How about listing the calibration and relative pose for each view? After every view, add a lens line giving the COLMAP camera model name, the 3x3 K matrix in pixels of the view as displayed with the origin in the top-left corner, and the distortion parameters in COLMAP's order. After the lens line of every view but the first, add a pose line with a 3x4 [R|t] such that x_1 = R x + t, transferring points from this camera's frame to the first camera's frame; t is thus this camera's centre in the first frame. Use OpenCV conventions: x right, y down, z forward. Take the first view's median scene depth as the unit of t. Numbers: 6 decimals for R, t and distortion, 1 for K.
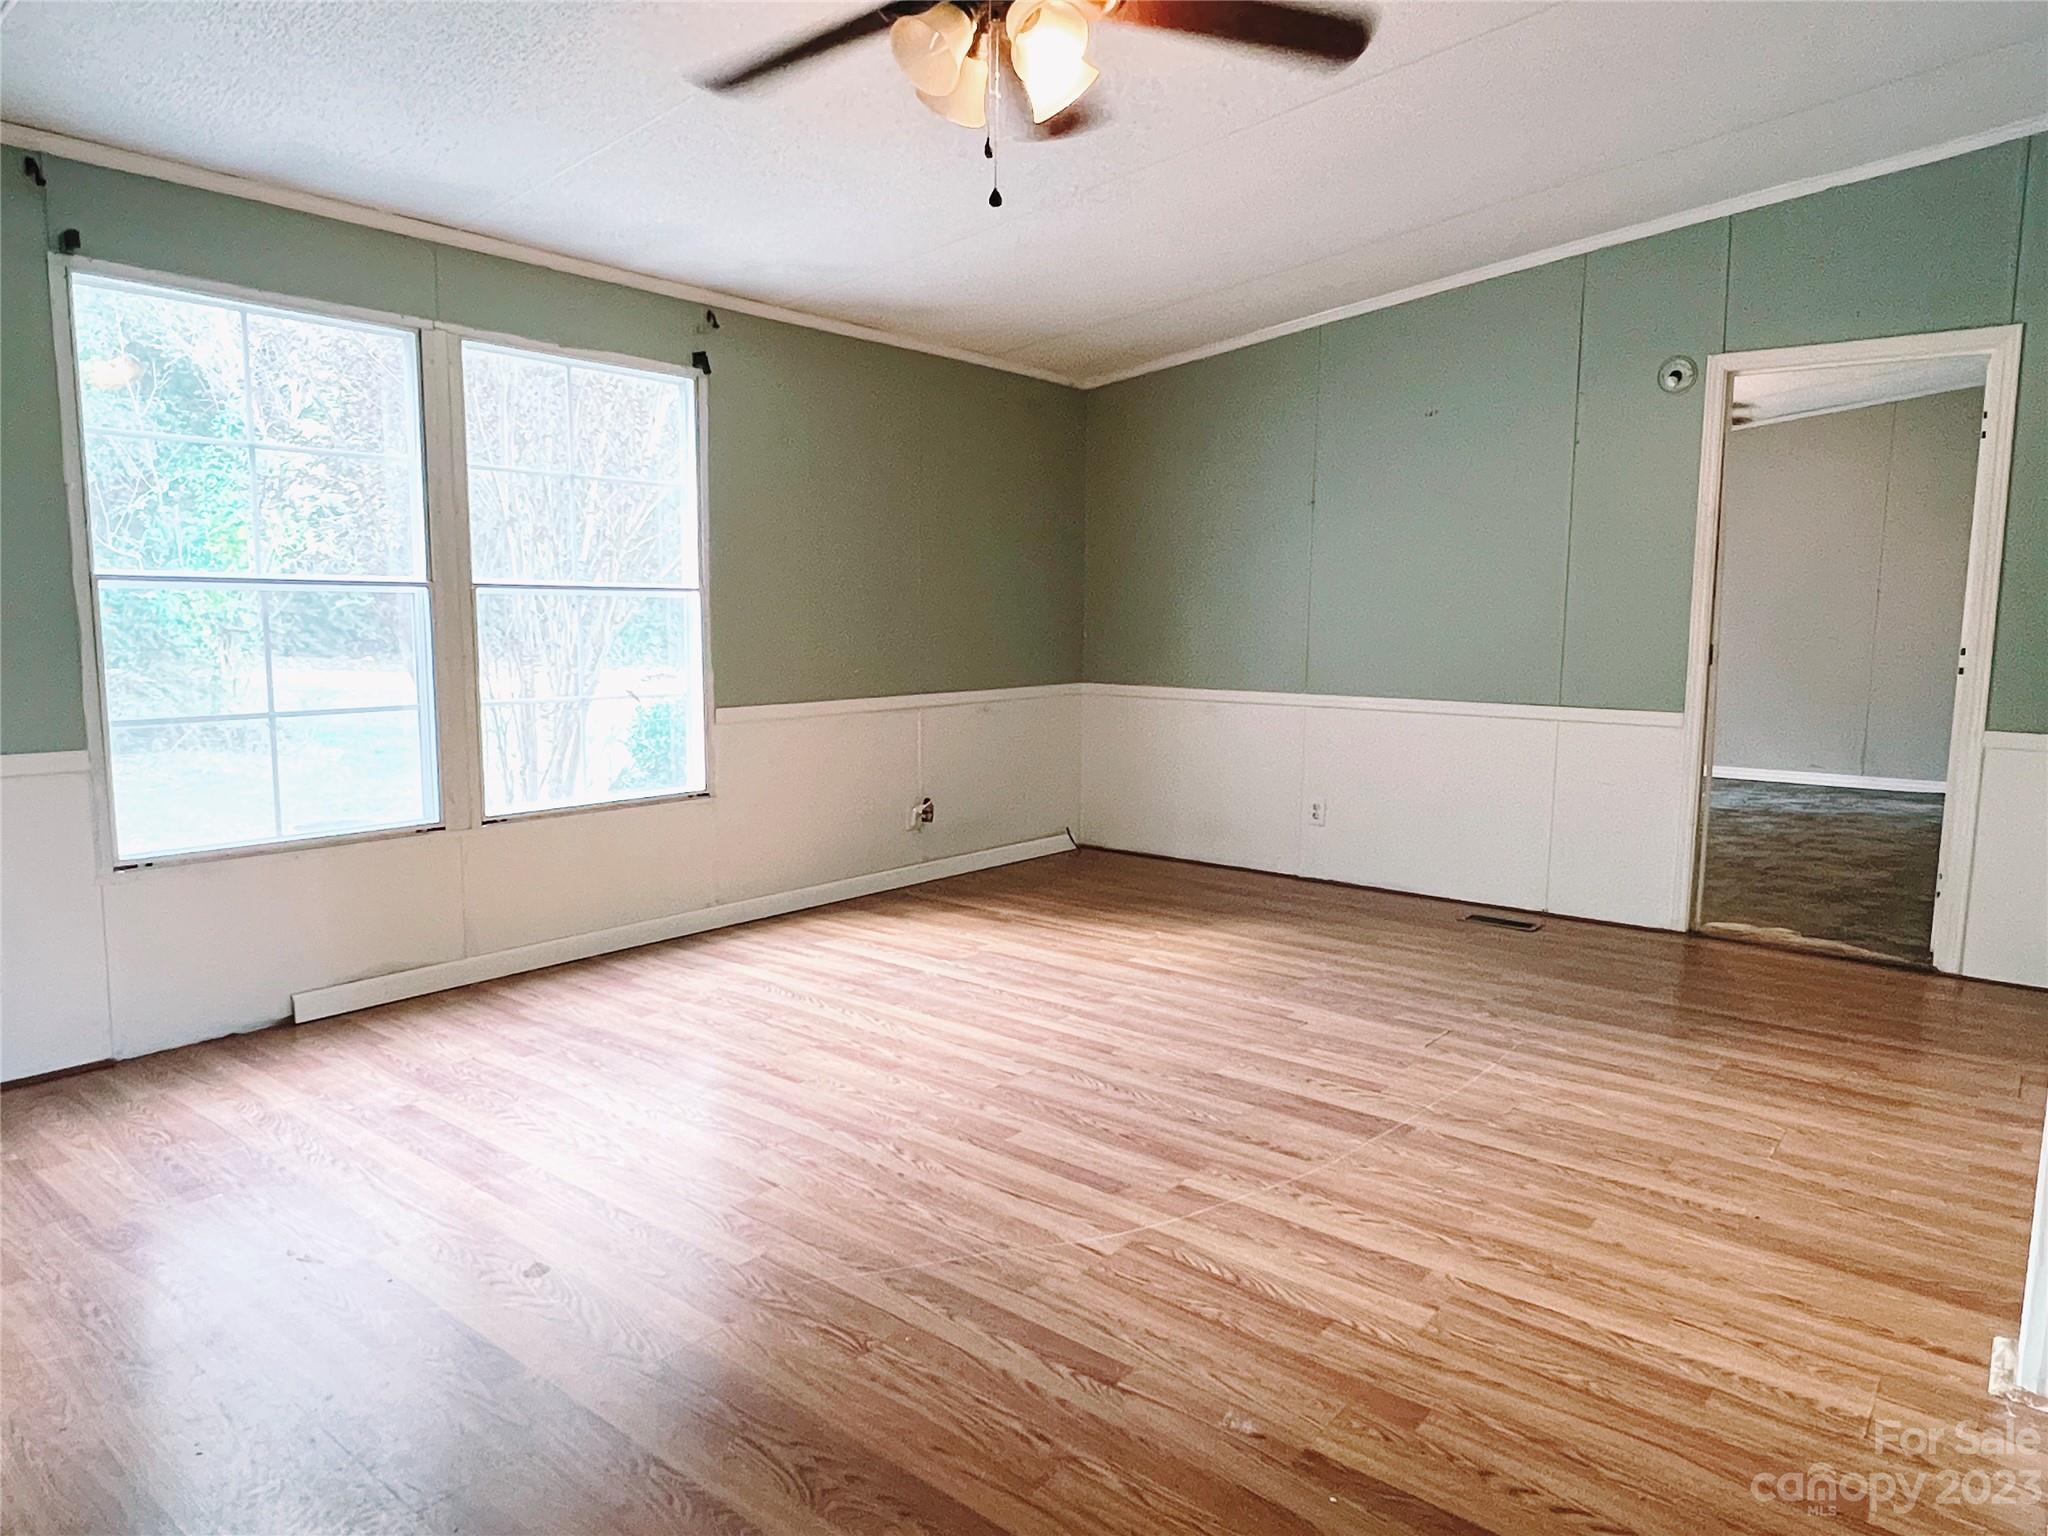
lens RADIAL K [[1310.6, 0, 1023.1], [0, 1310.6, 771.0], [0, 0, 1]] dist [0.003251, -0.000776]
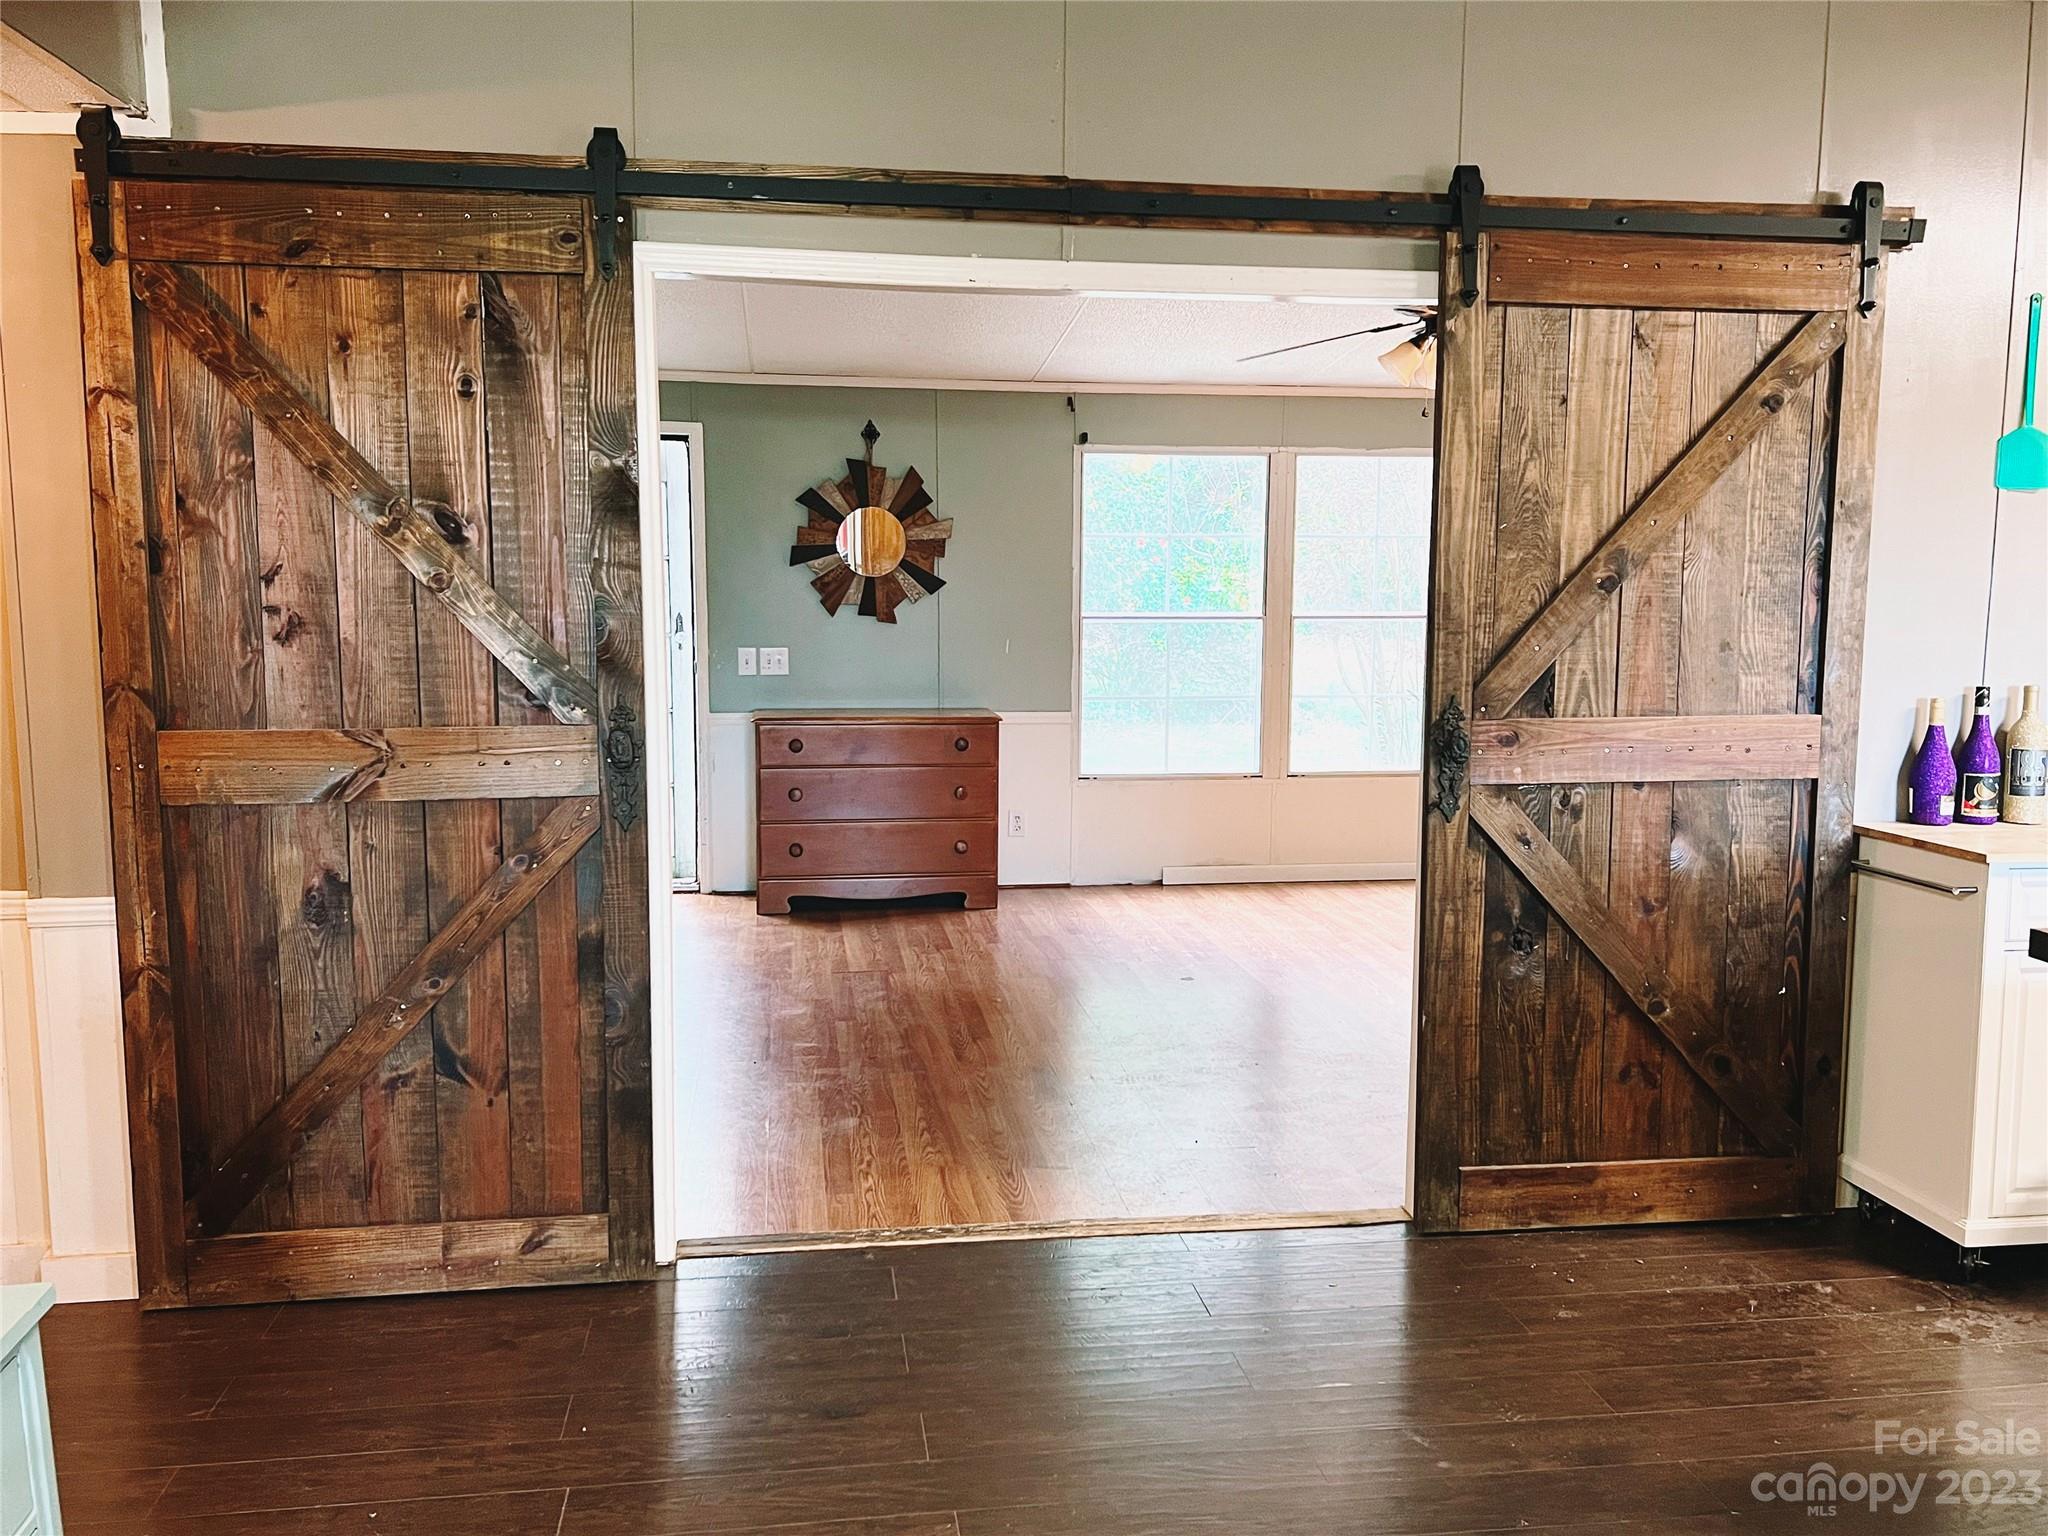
lens RADIAL K [[1501.4, 0, 1020.6], [0, 1501.4, 755.4], [0, 0, 1]] dist [0.030998, 0.002833]
pose [[0.743486, 0.074991, -0.664534, 0.577146], [-0.080313, 0.996513, 0.022600, 0.001797], [0.663912, 0.036568, 0.746916, -0.556302]]
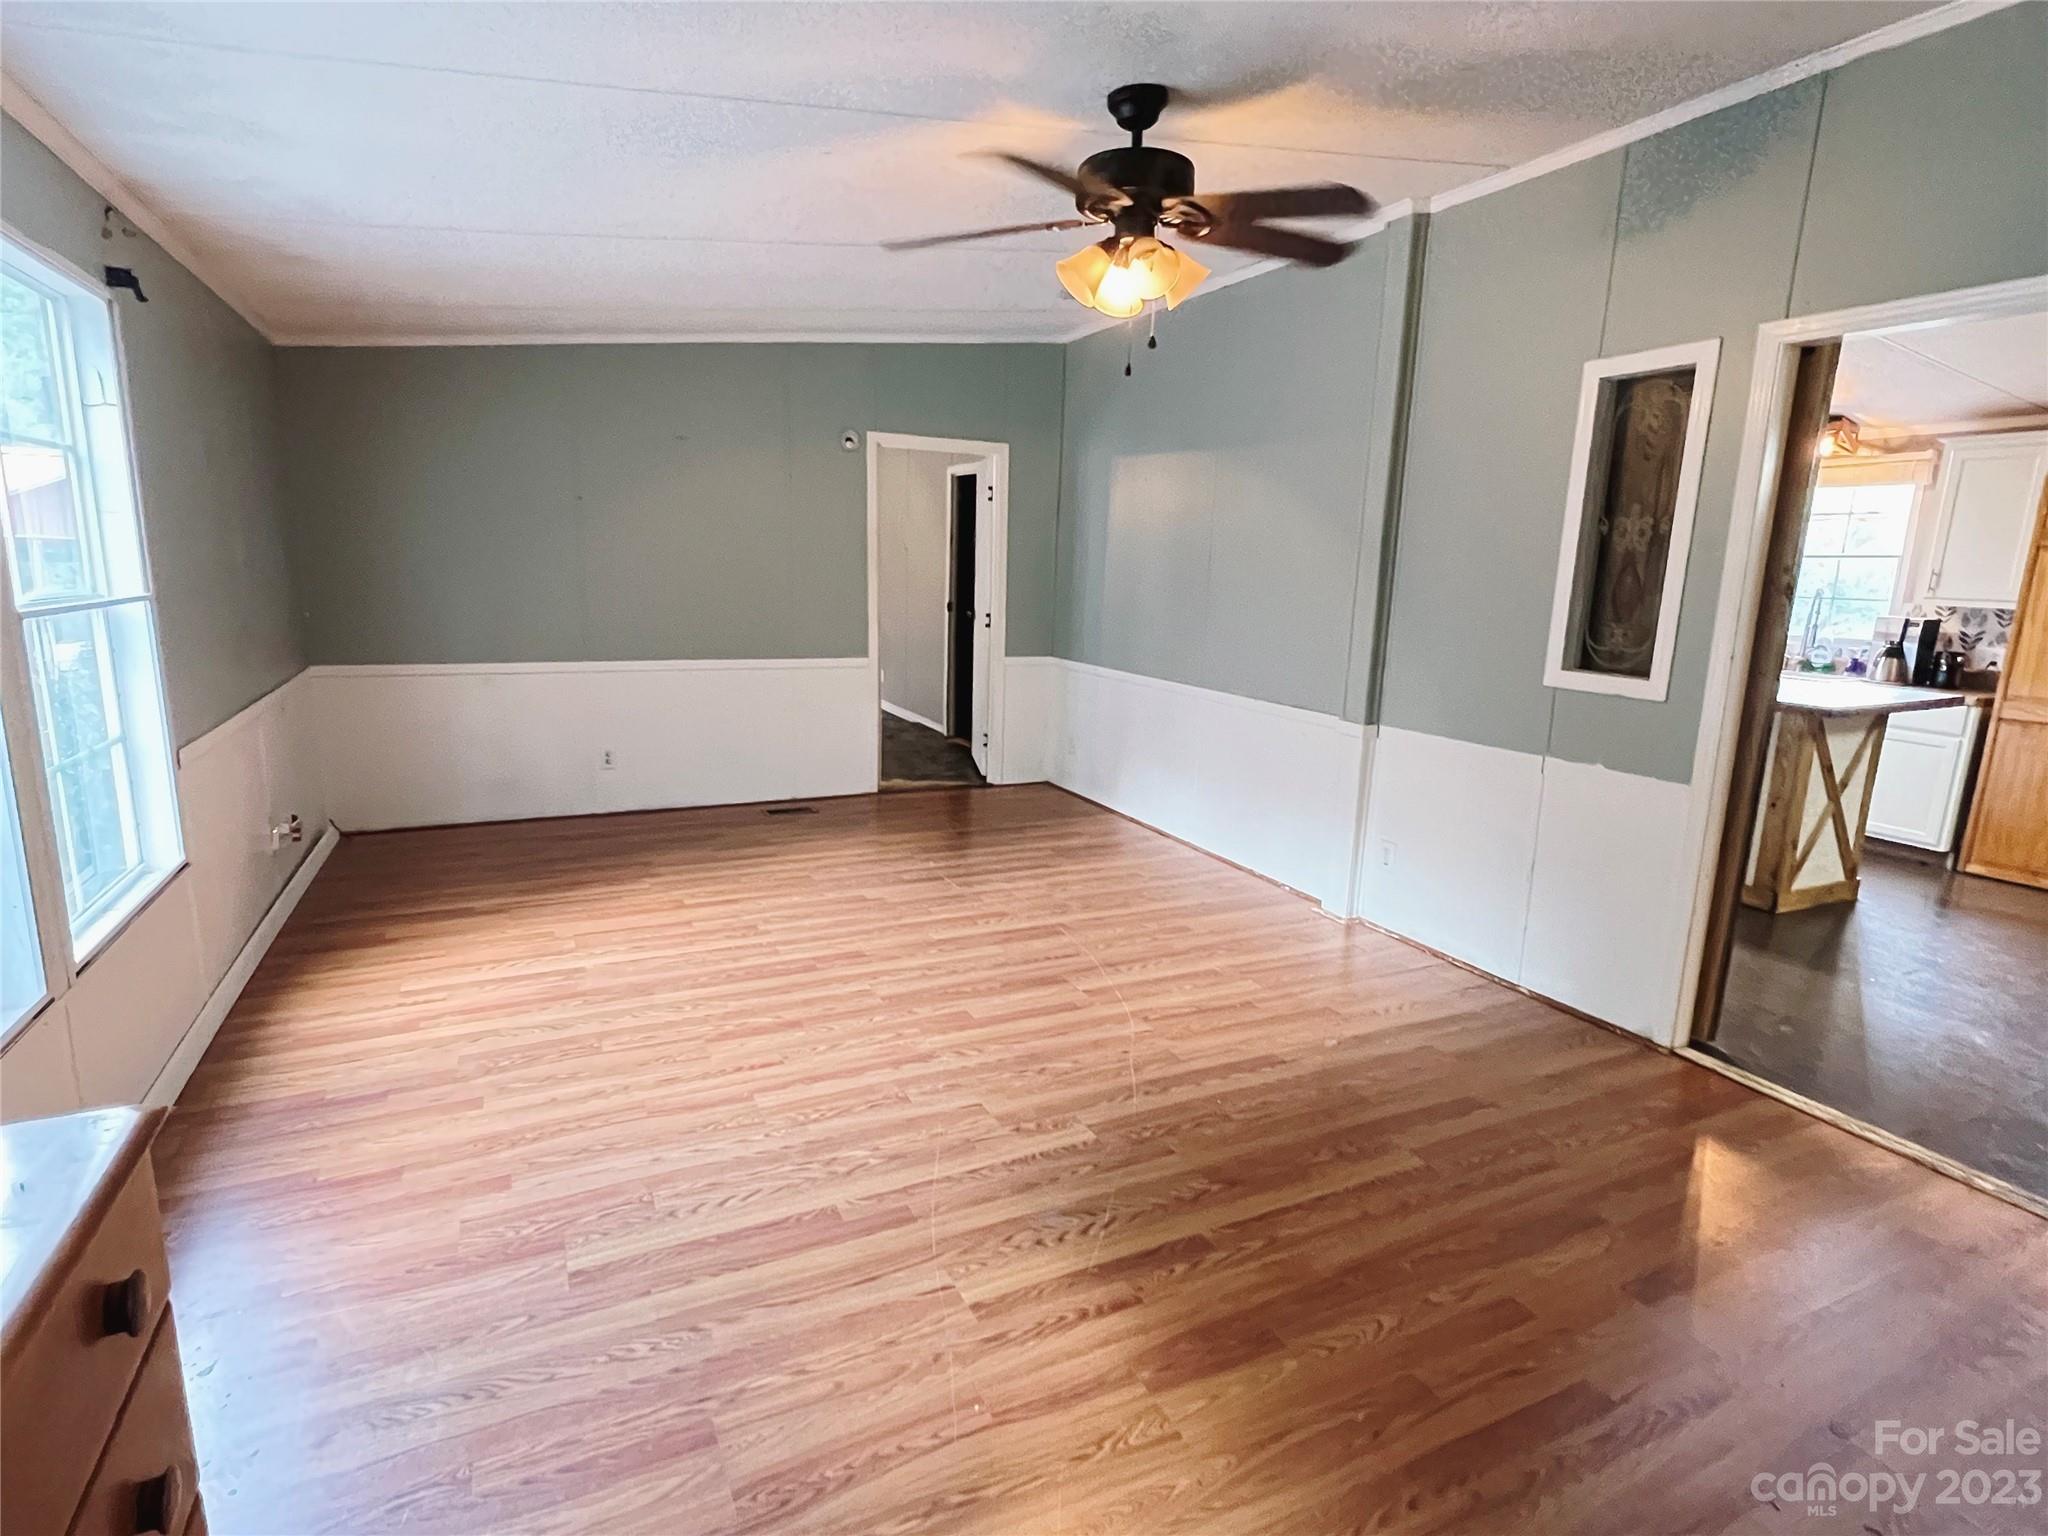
lens RADIAL K [[1028.7, 0, 1026.7], [0, 1028.7, 771.1], [0, 0, 1]] dist [0.003700, 0.000060]
pose [[0.416388, -0.177168, 0.891758, -0.735287], [0.084256, 0.984129, 0.156178, -0.115043], [-0.905275, 0.010106, 0.424706, 0.384611]]
